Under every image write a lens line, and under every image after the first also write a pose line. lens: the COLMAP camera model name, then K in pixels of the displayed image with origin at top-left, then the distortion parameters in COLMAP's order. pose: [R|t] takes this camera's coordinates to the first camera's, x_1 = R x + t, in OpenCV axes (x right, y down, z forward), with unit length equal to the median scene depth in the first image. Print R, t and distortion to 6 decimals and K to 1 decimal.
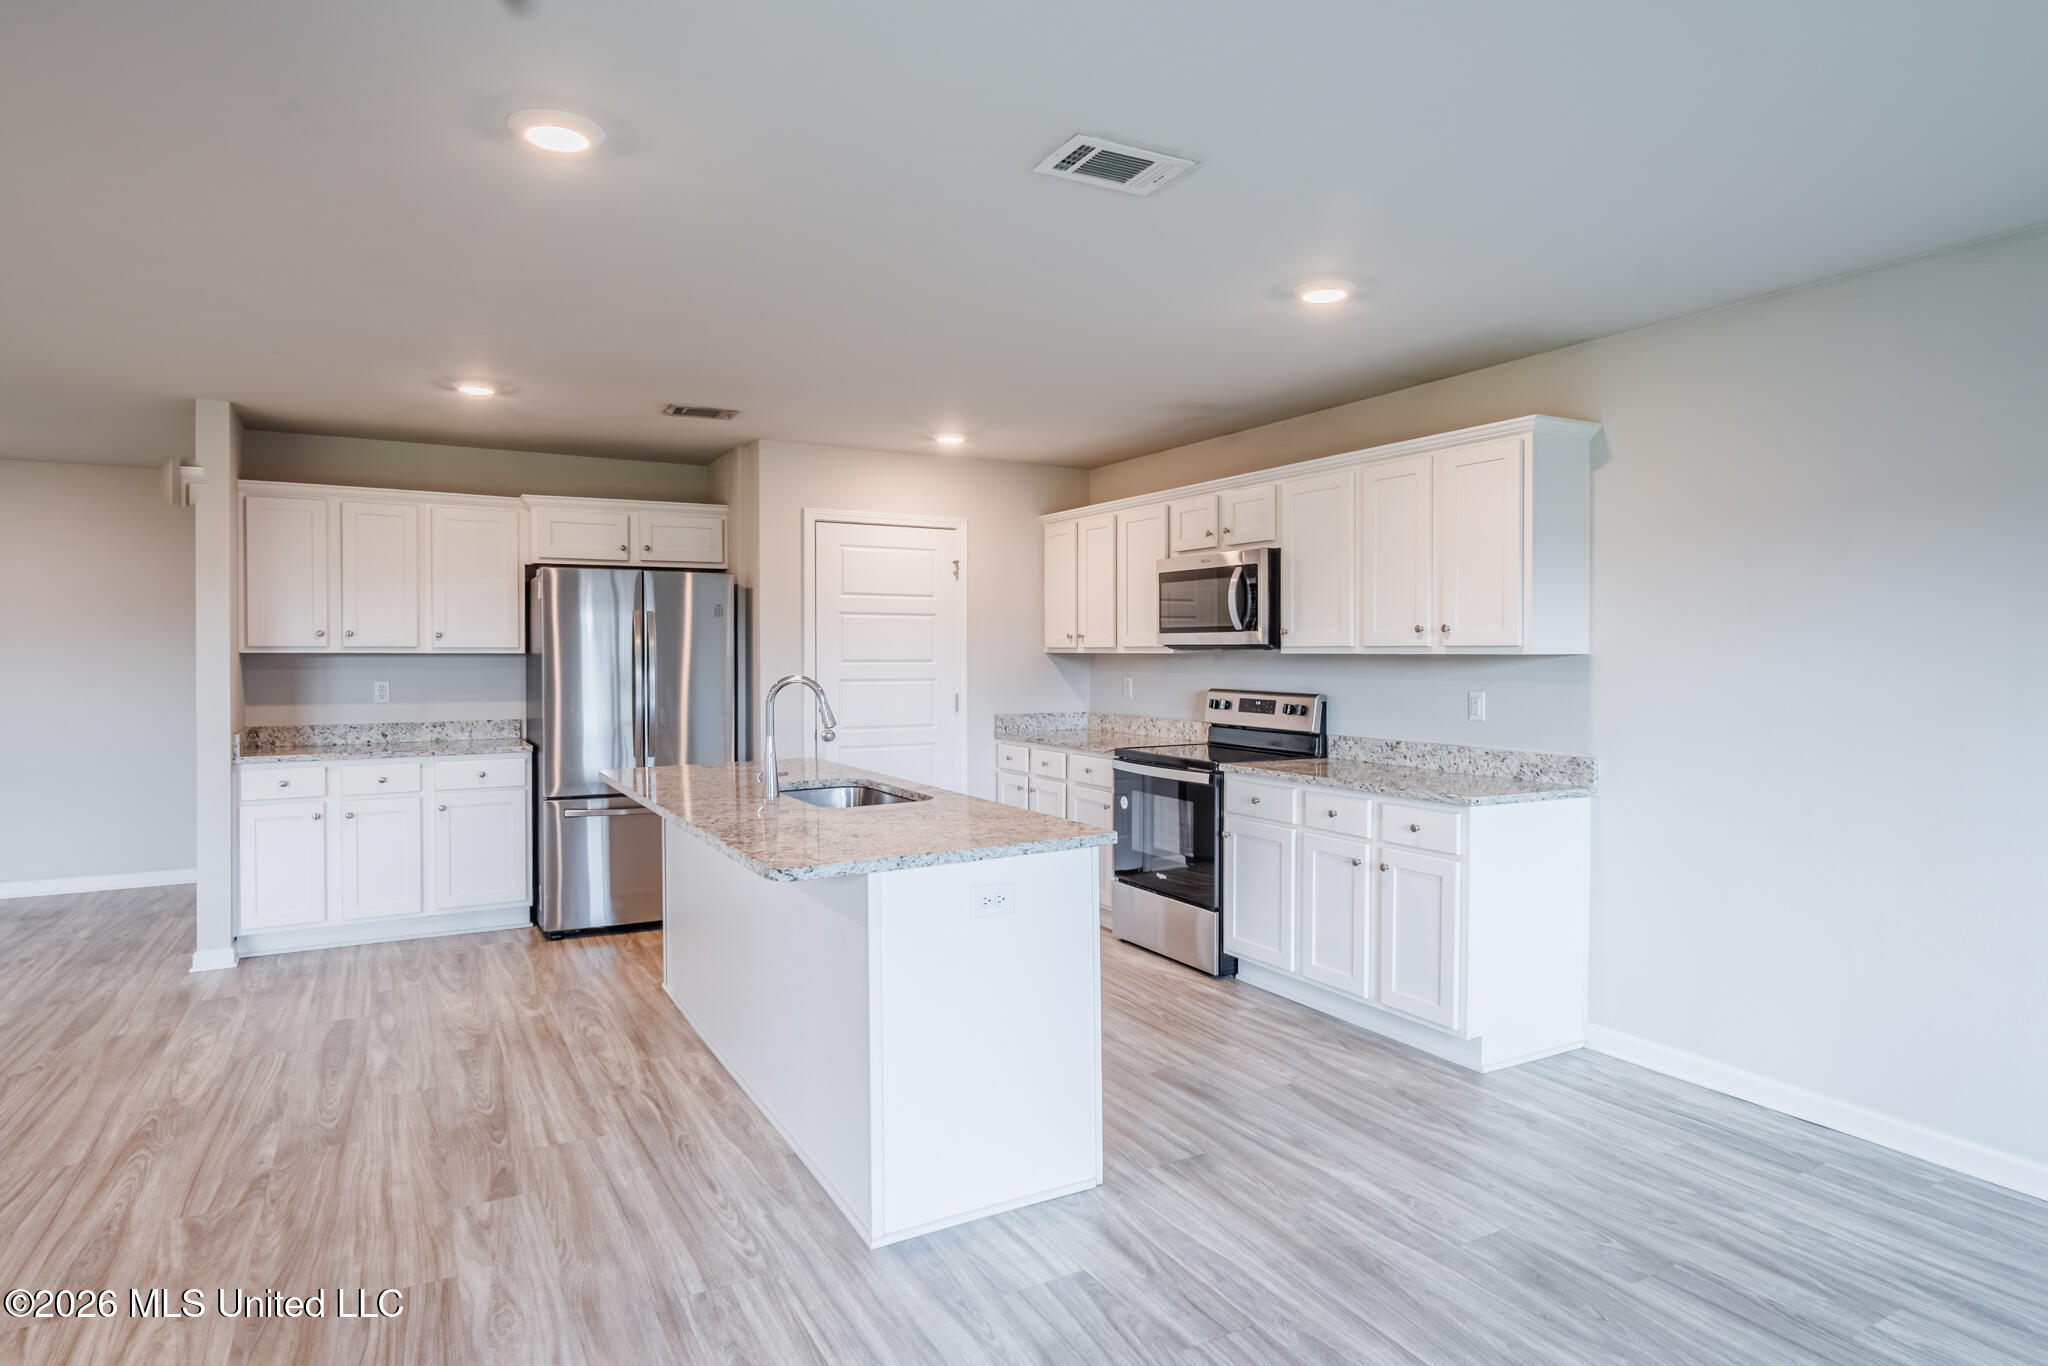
lens RADIAL K [[1179.2, 0, 1012.5], [0, 1179.2, 646.5], [0, 0, 1]] dist [-0.000576, 0.000084]
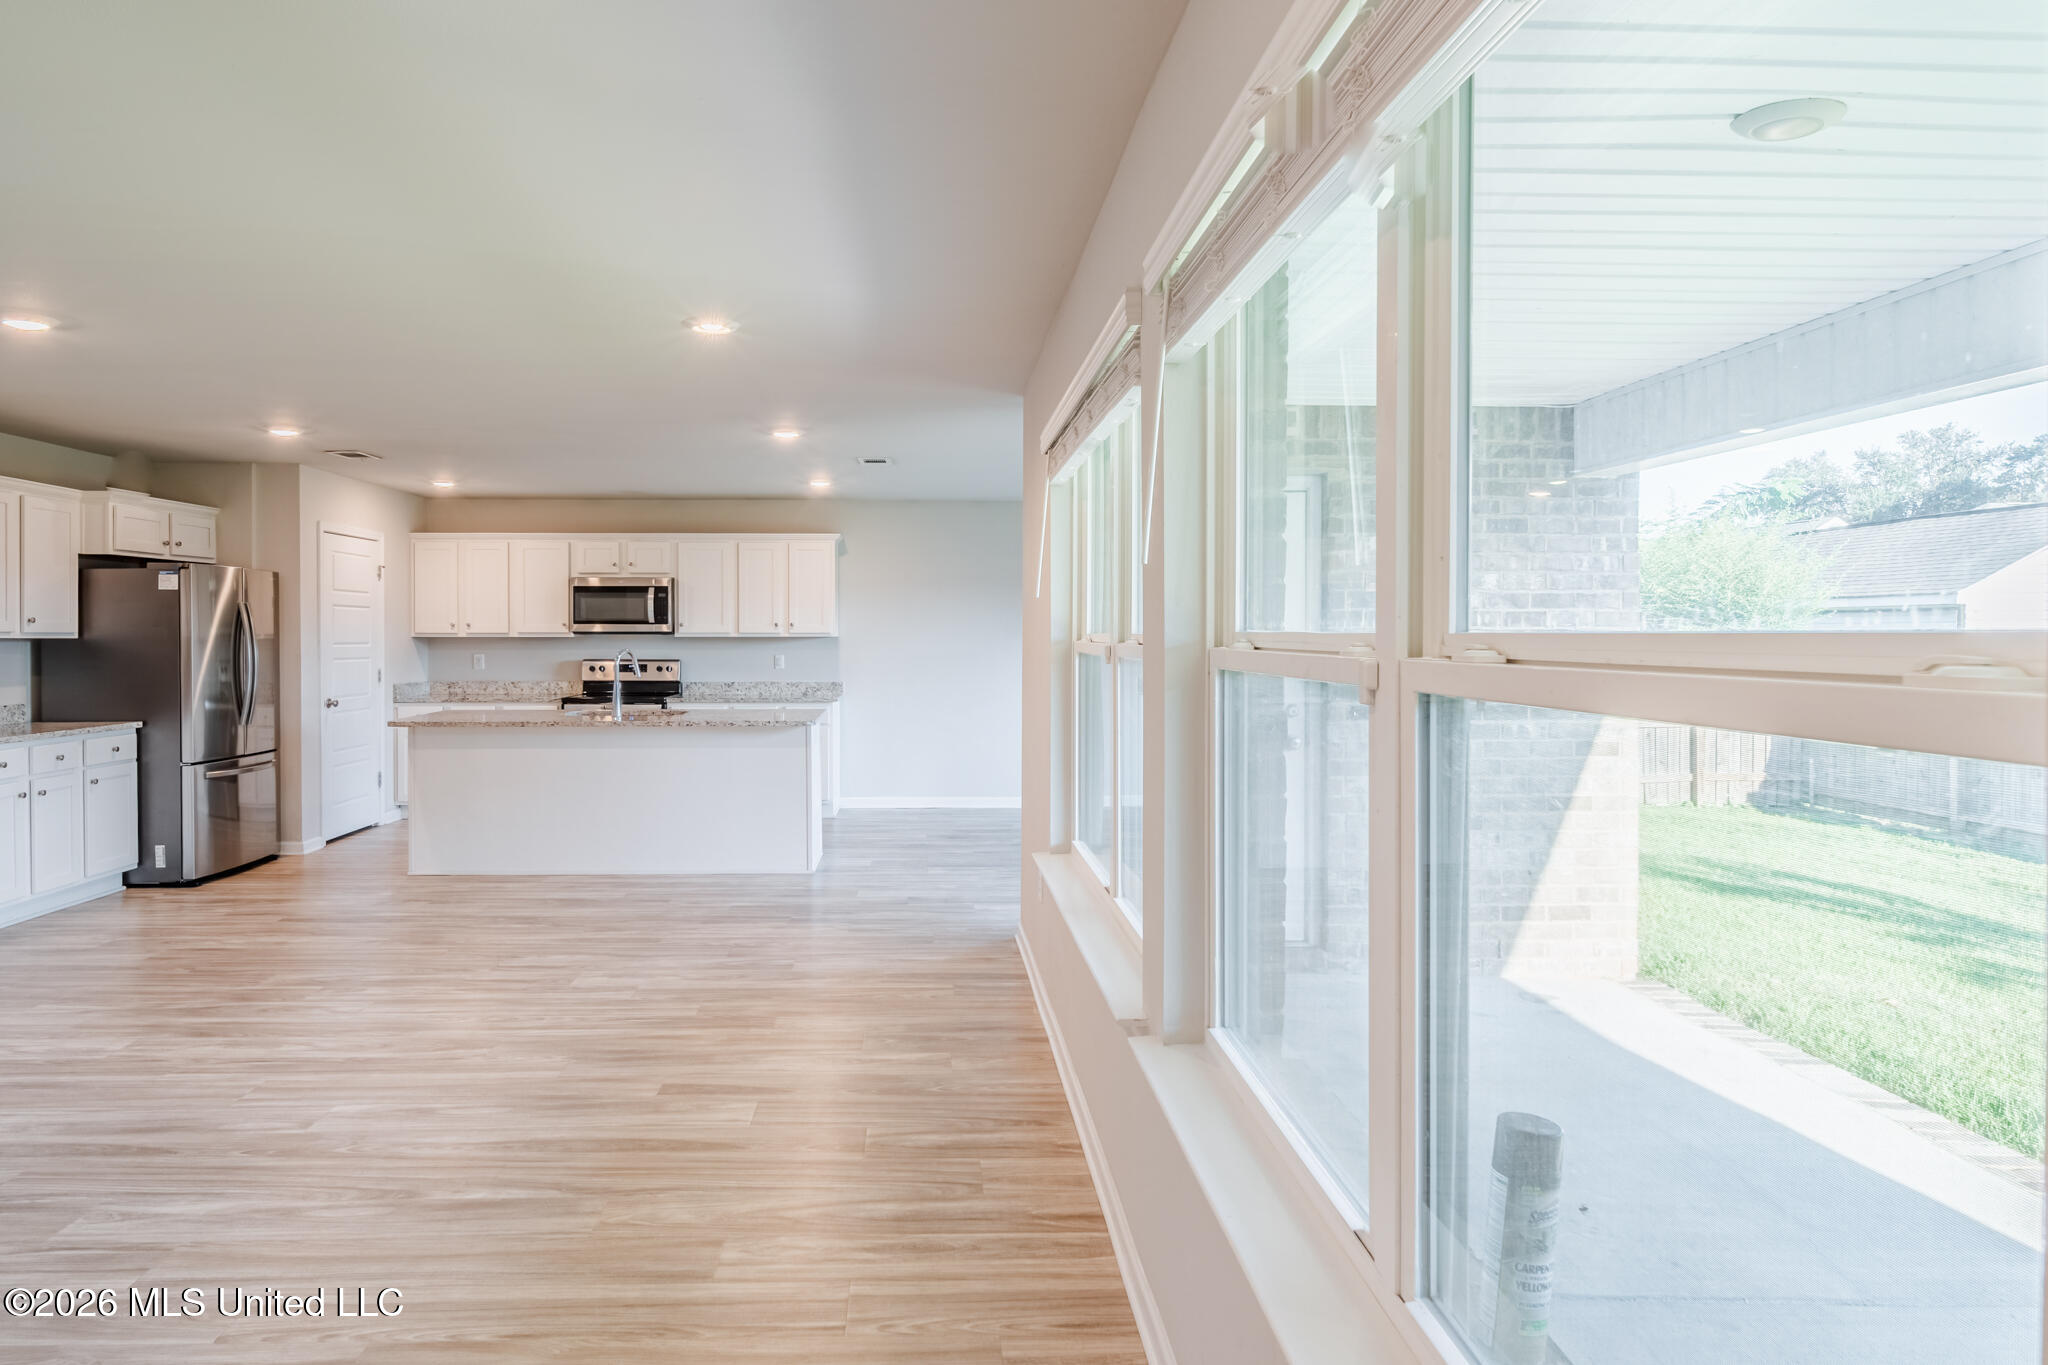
lens RADIAL K [[1179.2, 0, 1012.5], [0, 1179.2, 646.0], [0, 0, 1]] dist [-0.000576, 0.000084]
pose [[0.428677, -0.006152, 0.903437, -1.152285], [-0.003303, 0.999959, 0.008376, 0.003199], [-0.903452, -0.006575, 0.428639, -0.228333]]
